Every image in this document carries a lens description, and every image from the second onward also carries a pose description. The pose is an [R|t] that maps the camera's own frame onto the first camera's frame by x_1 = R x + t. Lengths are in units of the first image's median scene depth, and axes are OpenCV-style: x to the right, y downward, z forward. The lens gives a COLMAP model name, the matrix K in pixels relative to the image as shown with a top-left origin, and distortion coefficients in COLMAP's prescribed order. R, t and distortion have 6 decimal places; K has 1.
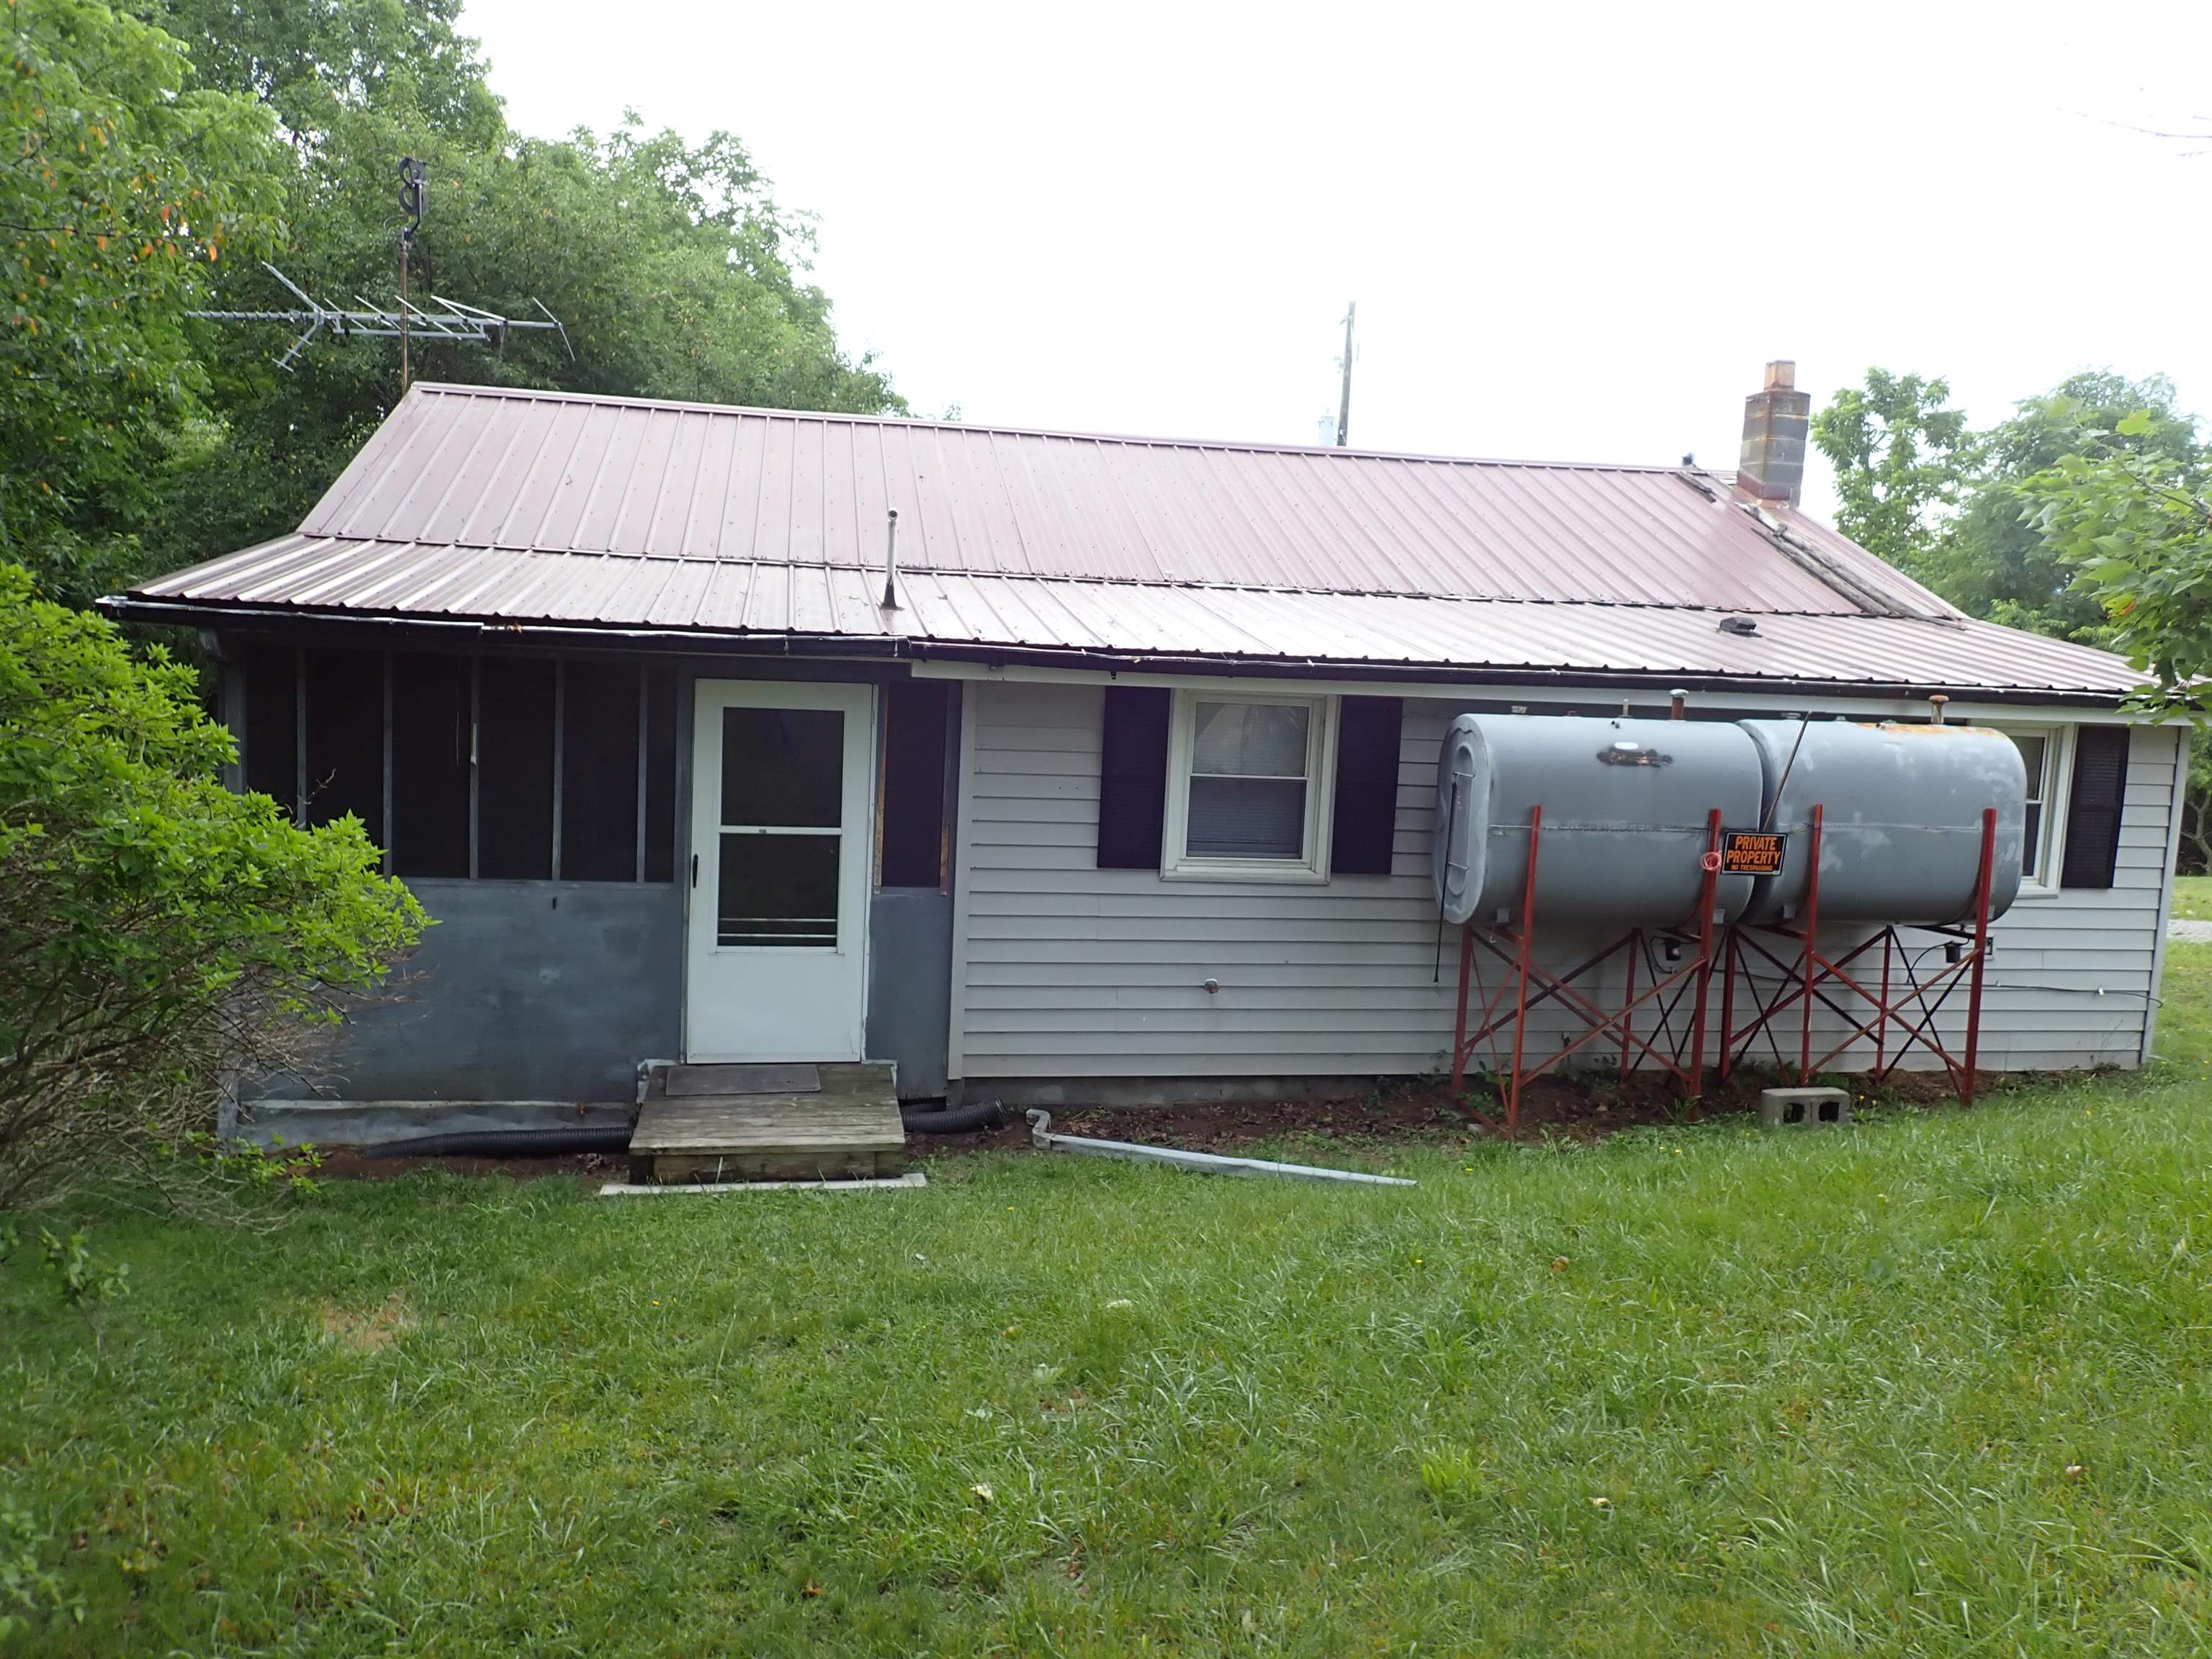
lens RADIAL K [[1646.0, 0, 1101.7], [0, 1646.0, 827.7], [0, 0, 1]] dist [0.024381, -0.000495]
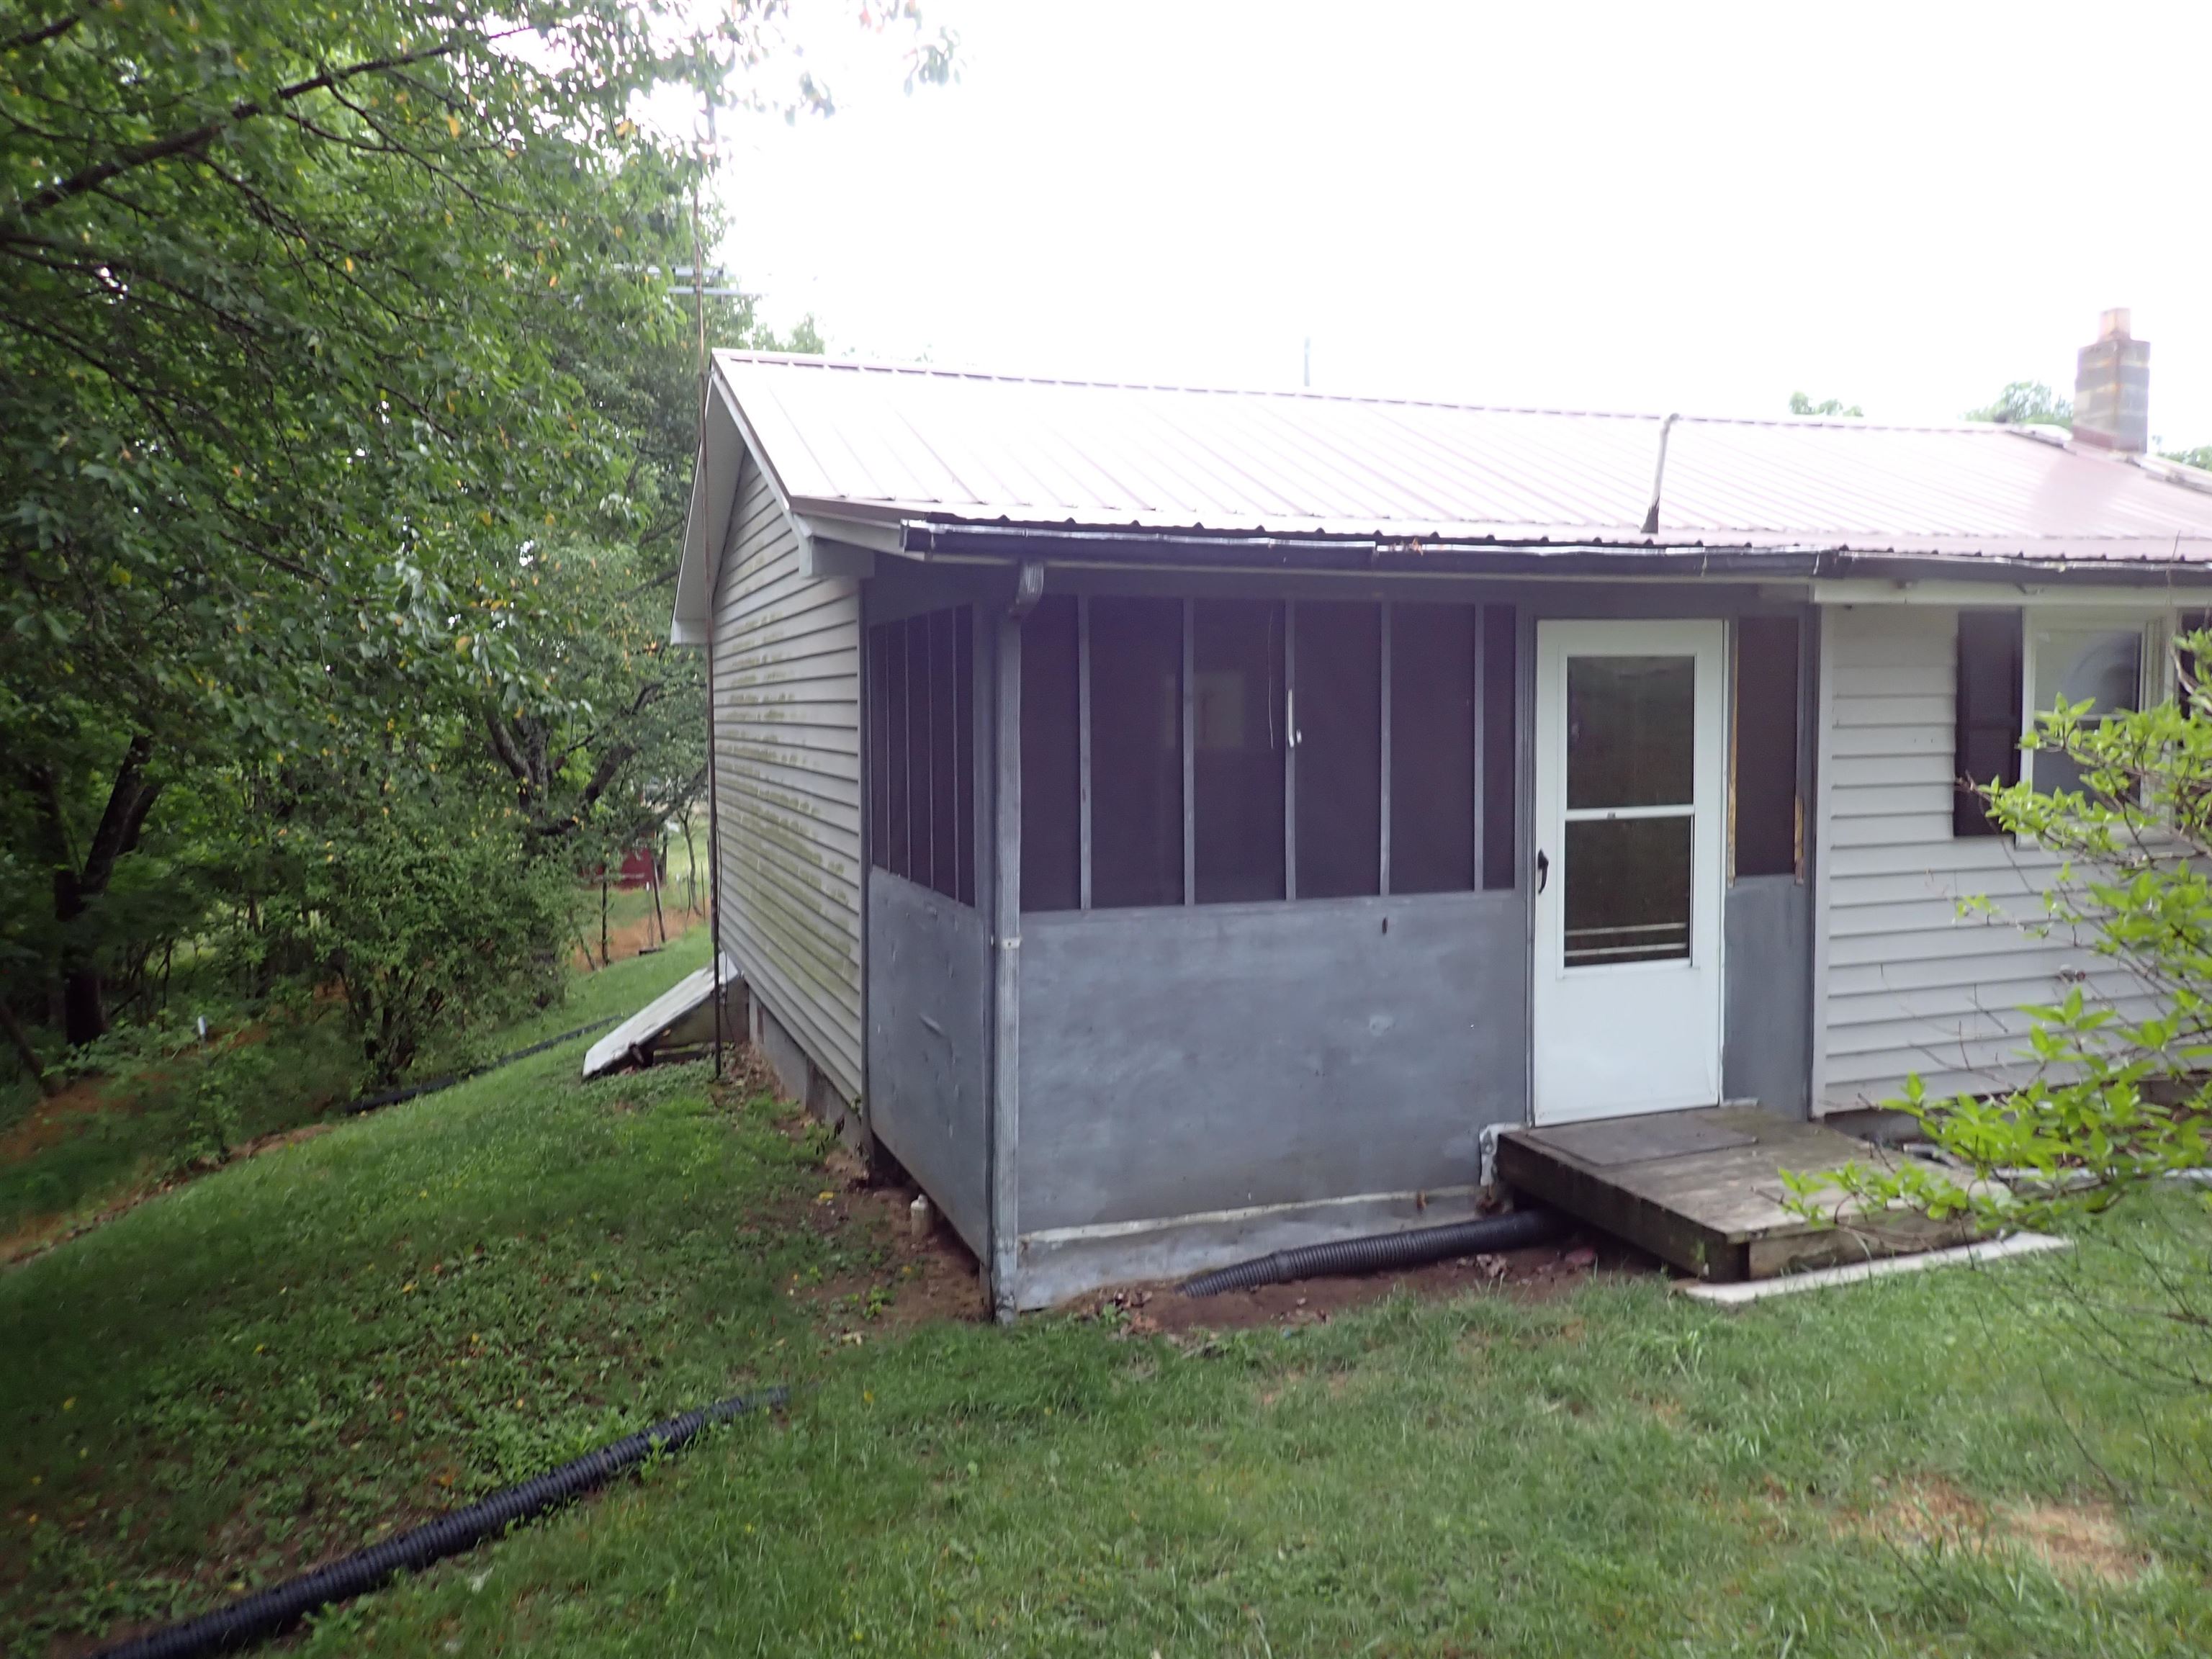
lens RADIAL K [[1646.0, 0, 1111.9], [0, 1646.0, 822.9], [0, 0, 1]] dist [0.024381, -0.000495]
pose [[0.983129, -0.068426, 0.169631, -0.571018], [0.077459, 0.995877, -0.047208, 0.024394], [-0.165702, 0.059551, 0.984376, 0.276544]]
